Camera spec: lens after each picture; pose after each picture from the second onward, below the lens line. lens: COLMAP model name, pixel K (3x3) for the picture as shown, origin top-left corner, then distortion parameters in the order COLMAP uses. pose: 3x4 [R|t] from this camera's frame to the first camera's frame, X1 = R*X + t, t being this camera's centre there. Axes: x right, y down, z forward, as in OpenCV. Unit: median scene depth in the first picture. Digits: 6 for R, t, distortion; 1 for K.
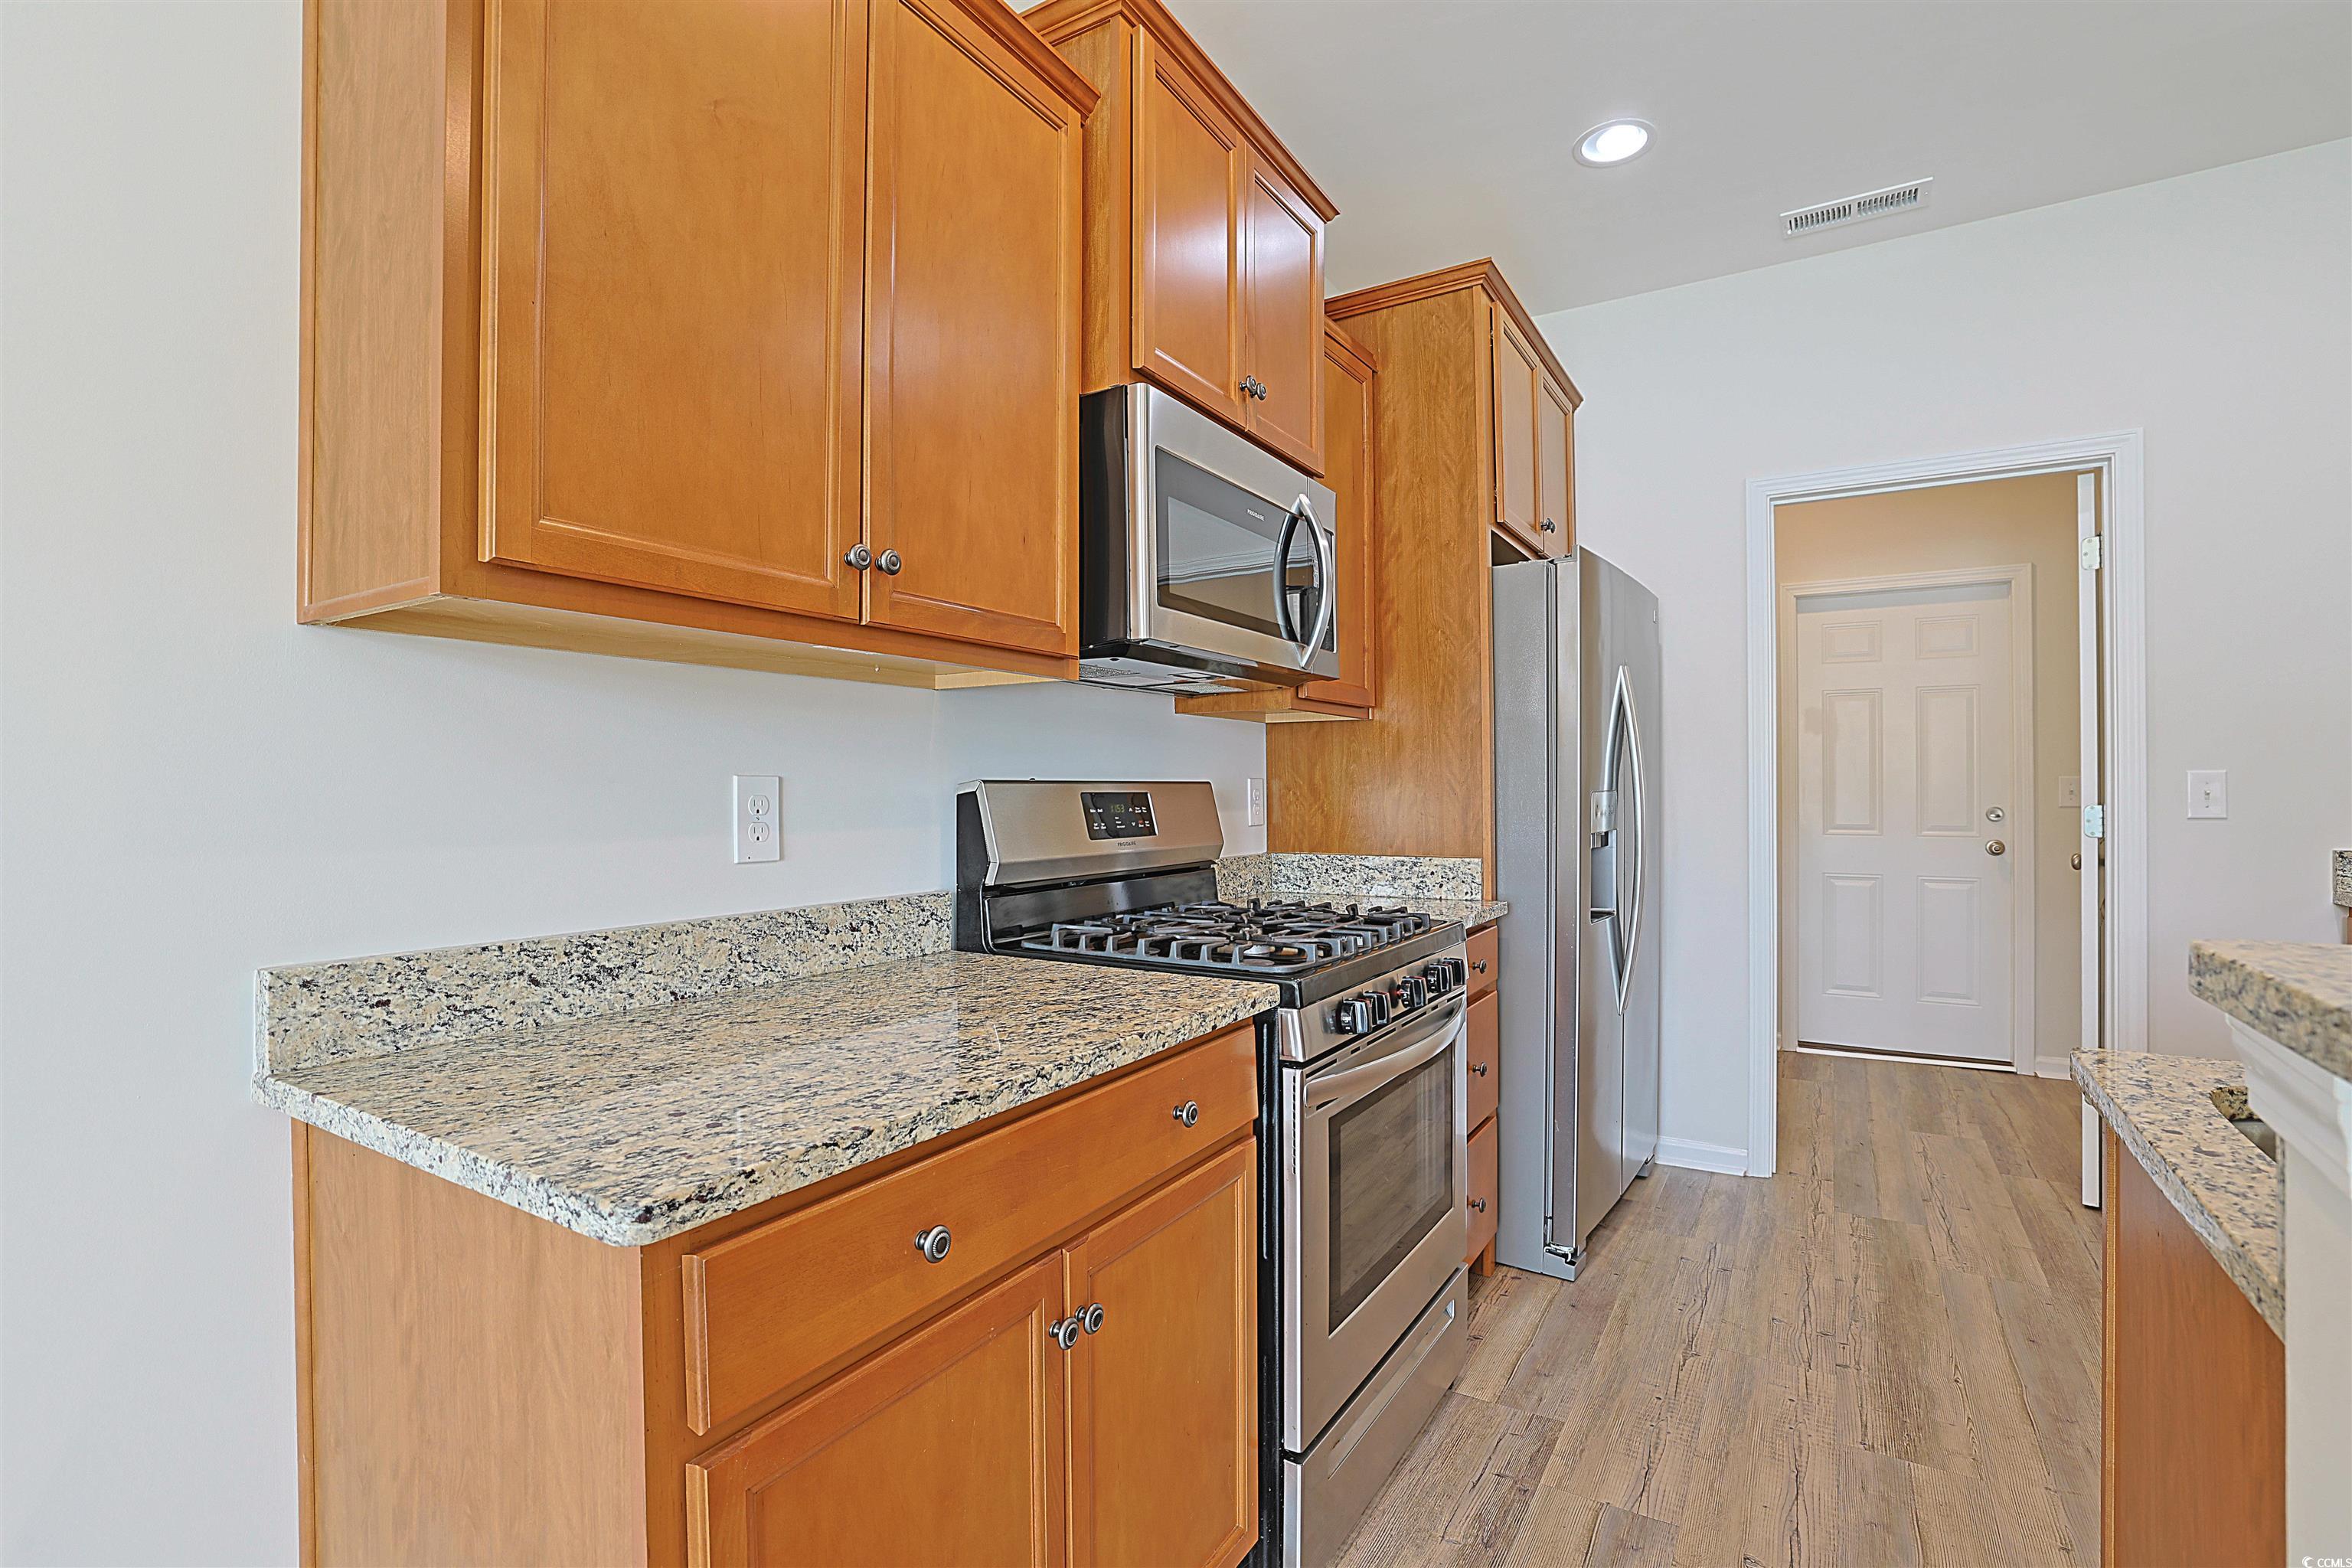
lens RADIAL K [[1071.3, 0, 1182.7], [0, 1071.3, 781.7], [0, 0, 1]] dist [-0.044161, 0.015671]
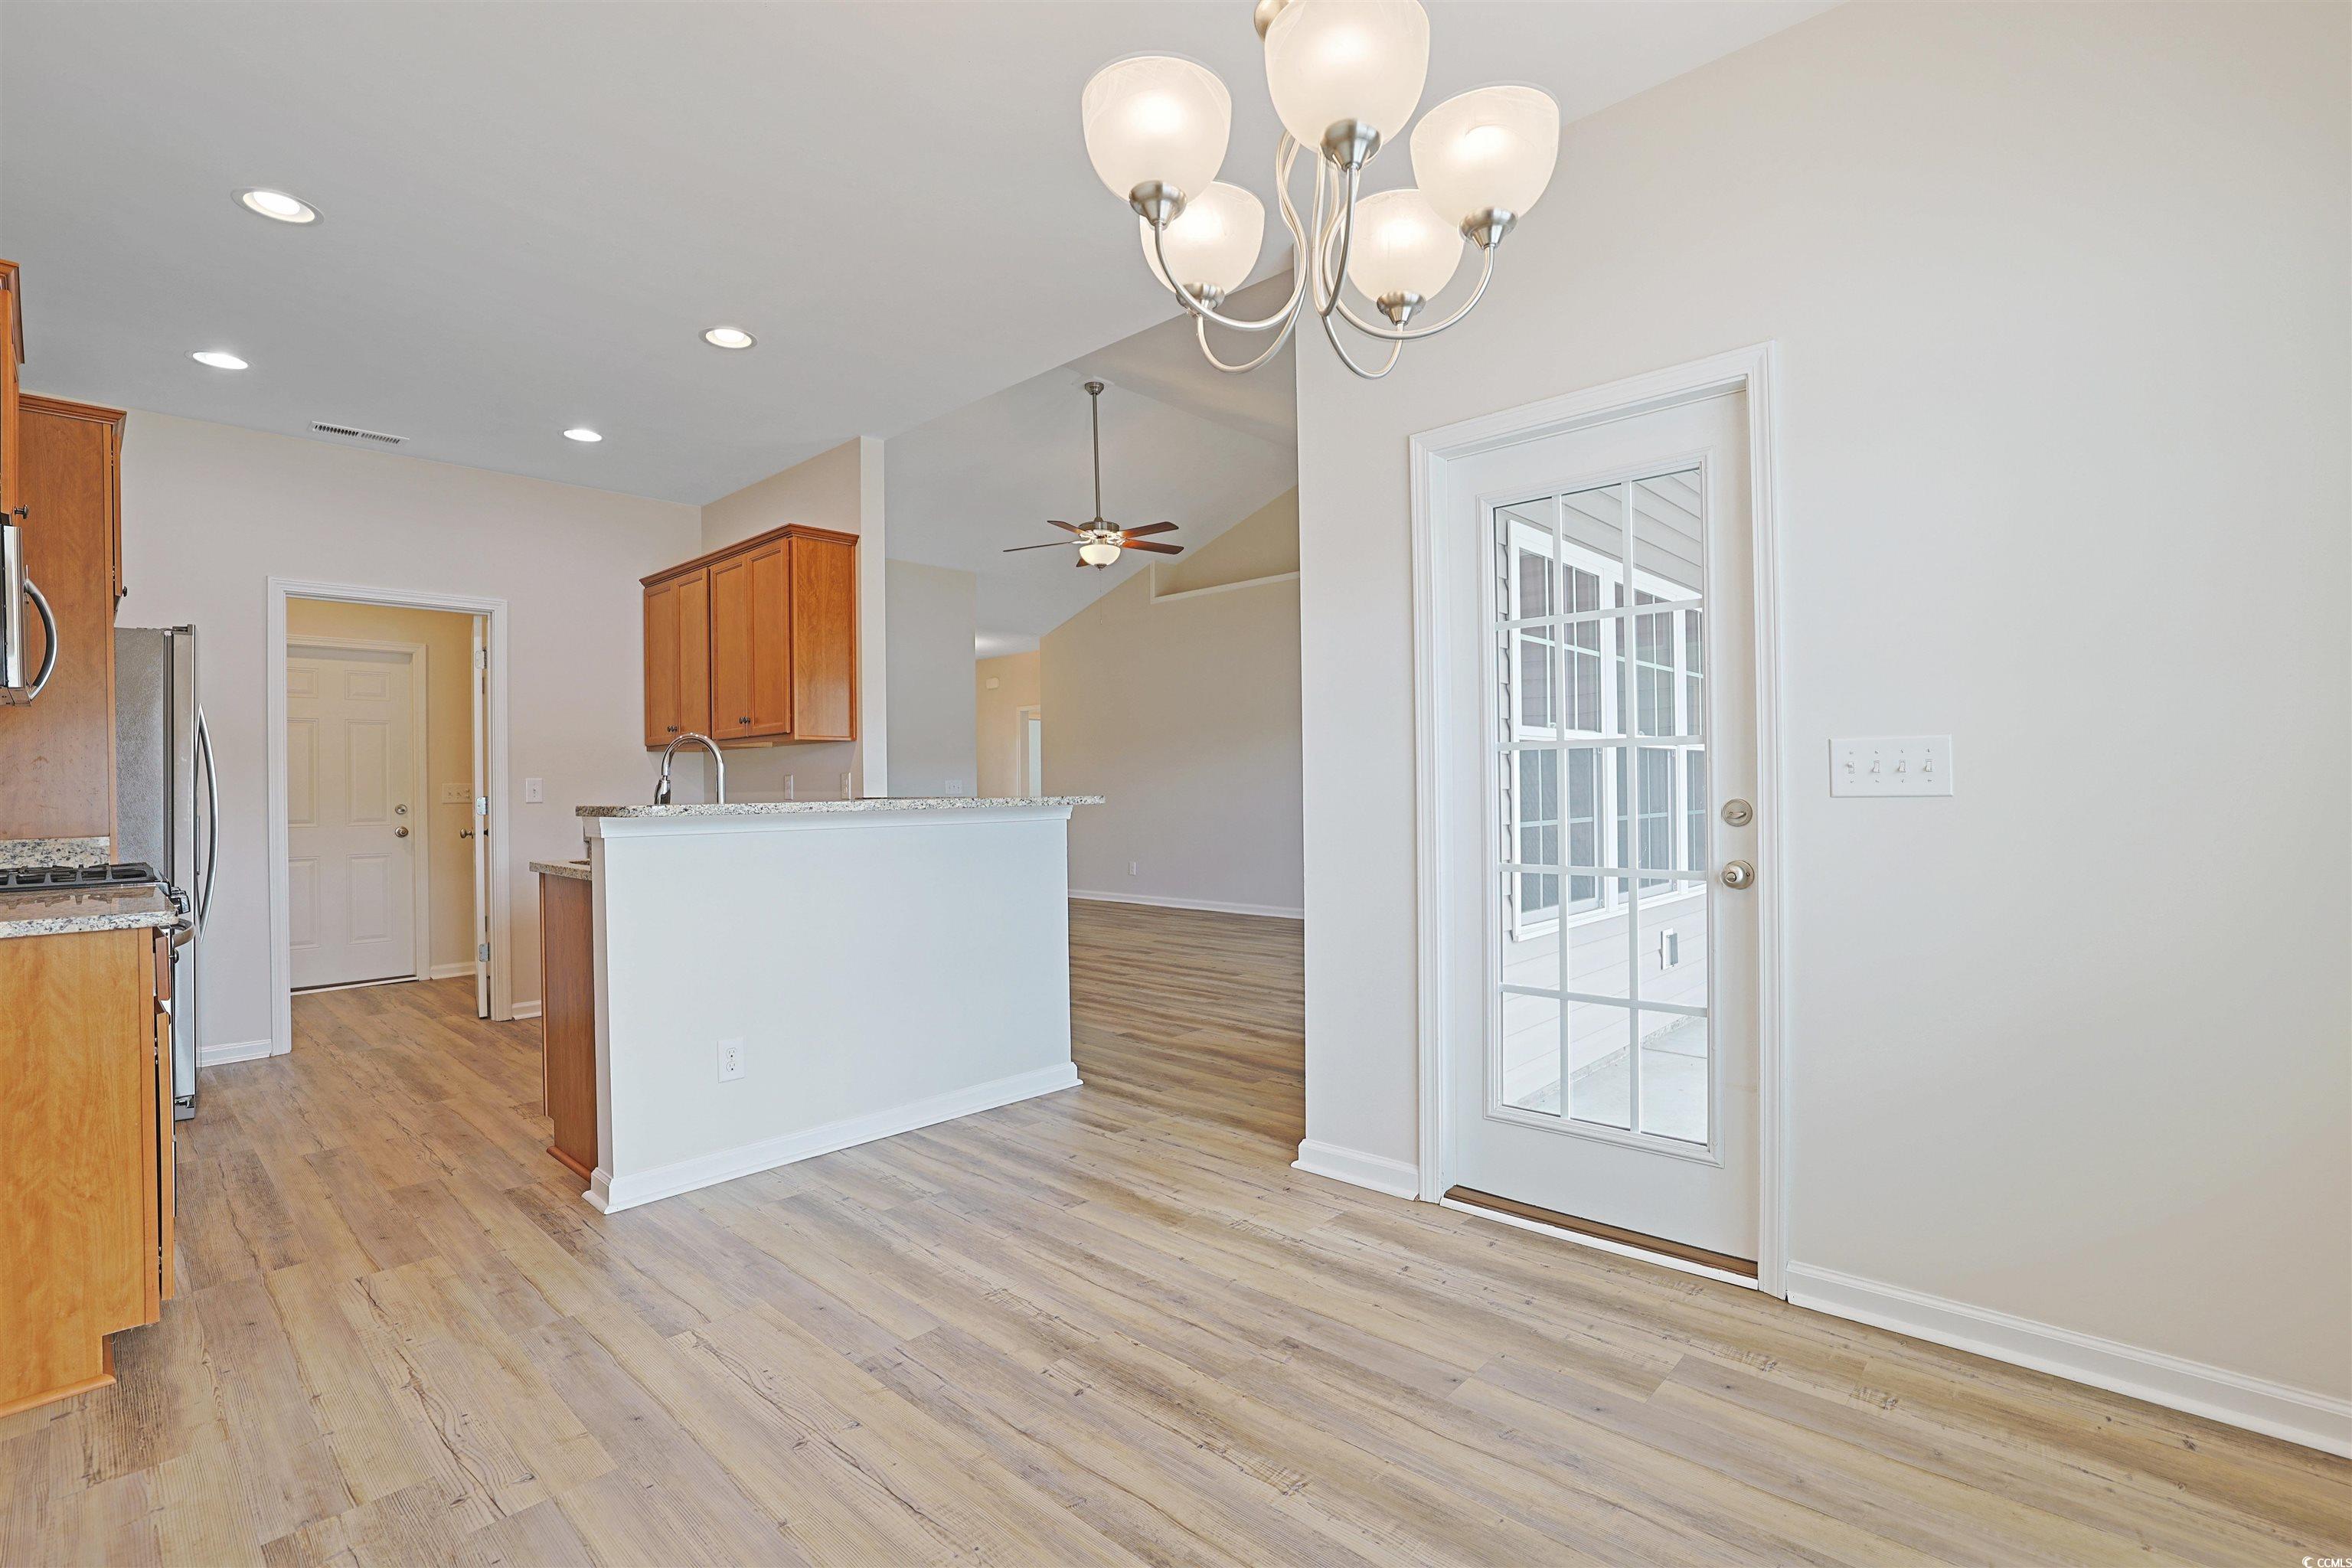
lens RADIAL K [[1084.9, 0, 1204.9], [0, 1084.9, 786.0], [0, 0, 1]] dist [-0.045913, 0.018348]
pose [[0.195379, 0.002972, 0.980723, -0.994222], [0.008019, 0.999957, -0.004628, 0.029332], [-0.980695, 0.008769, 0.195347, -0.848242]]
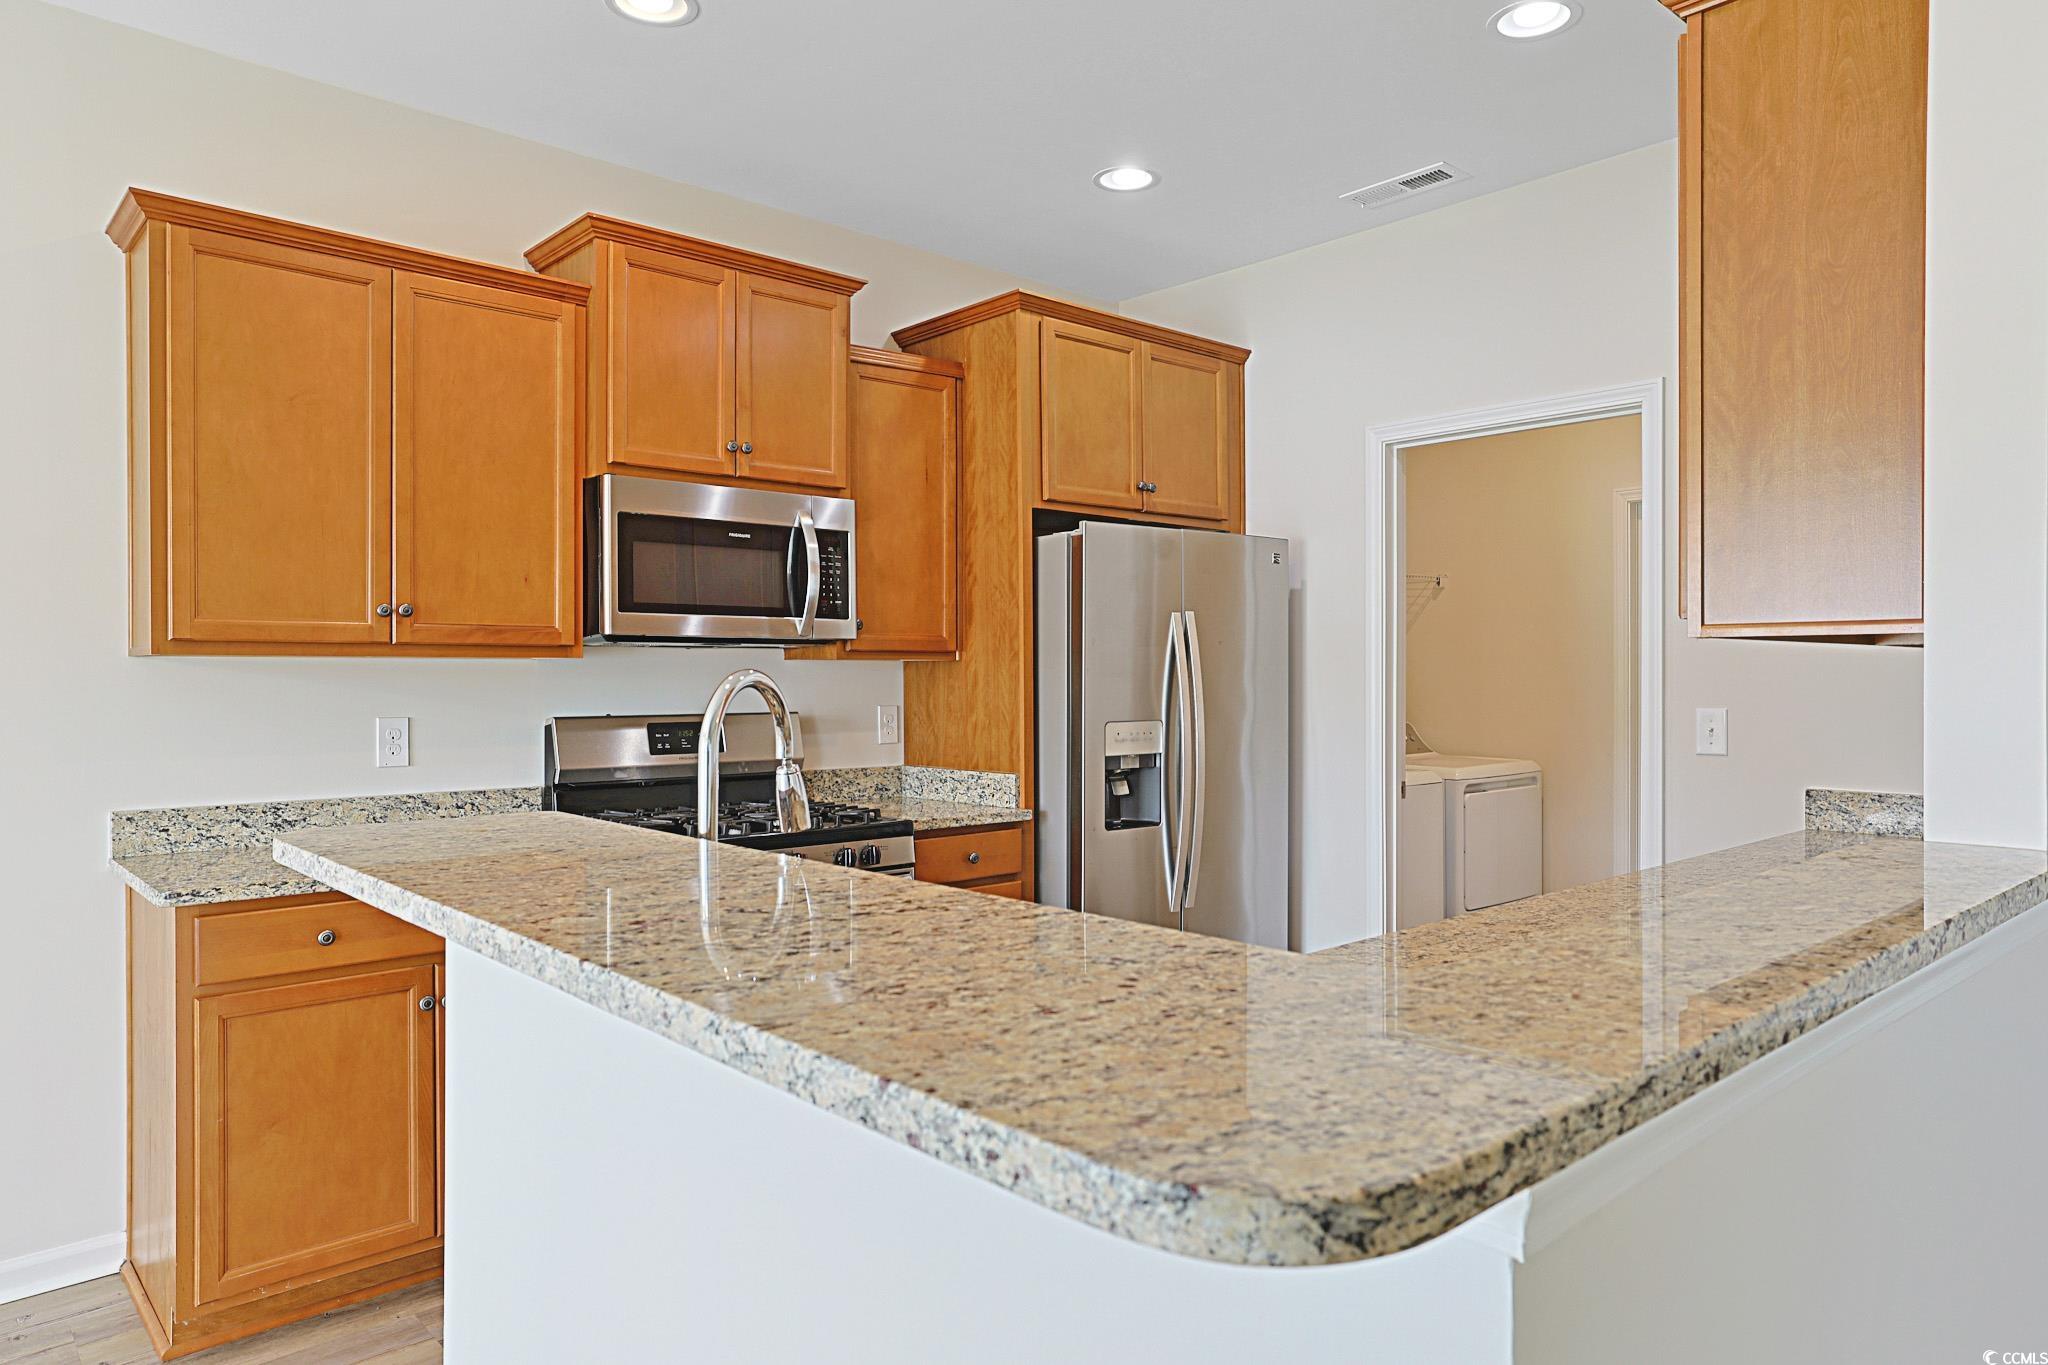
lens RADIAL K [[1294.4, 0, 1026.2], [0, 1294.4, 676.6], [0, 0, 1]] dist [-0.002070, 0.005858]
pose [[0.958235, 0.003549, -0.285961, 0.902567], [-0.001341, 0.999968, 0.007915, -0.067816], [0.285980, -0.007201, 0.958208, -0.554465]]
